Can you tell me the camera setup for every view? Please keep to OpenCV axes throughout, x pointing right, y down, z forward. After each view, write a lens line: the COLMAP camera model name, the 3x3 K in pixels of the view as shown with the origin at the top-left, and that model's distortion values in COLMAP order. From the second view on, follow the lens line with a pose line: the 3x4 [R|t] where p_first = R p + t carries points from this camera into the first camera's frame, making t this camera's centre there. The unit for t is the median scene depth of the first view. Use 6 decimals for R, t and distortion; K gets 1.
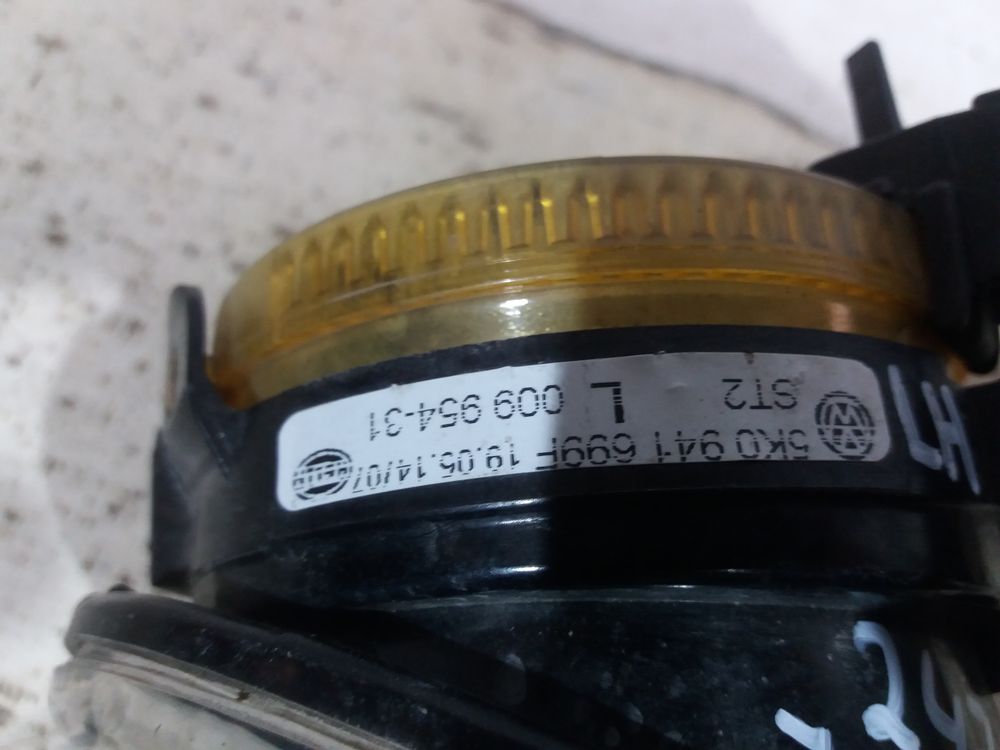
lens RADIAL K [[835.5, 0, 500.0], [0, 835.5, 375.0], [0, 0, 1]] dist [-0.012474, 0.002351]
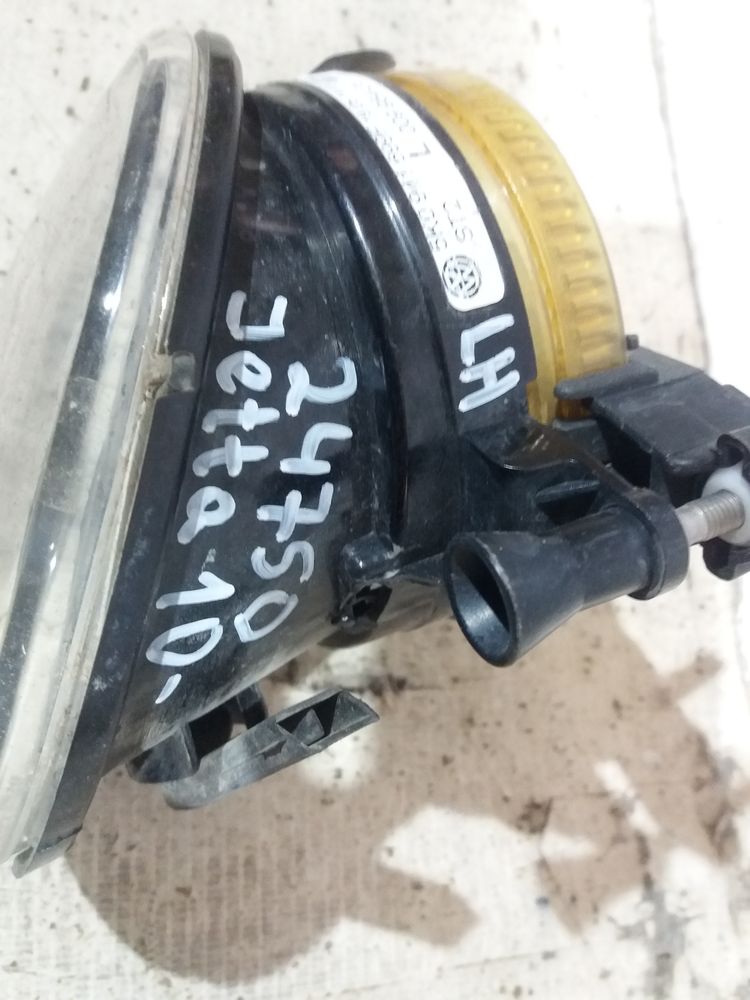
lens RADIAL K [[835.5, 0, 375.0], [0, 835.5, 500.0], [0, 0, 1]] dist [-0.012474, 0.002351]
pose [[0.367539, 0.871451, -0.324789, 1.275902], [-0.925941, 0.375516, -0.040261, 0.451955], [0.086878, 0.315533, 0.944929, -0.421530]]
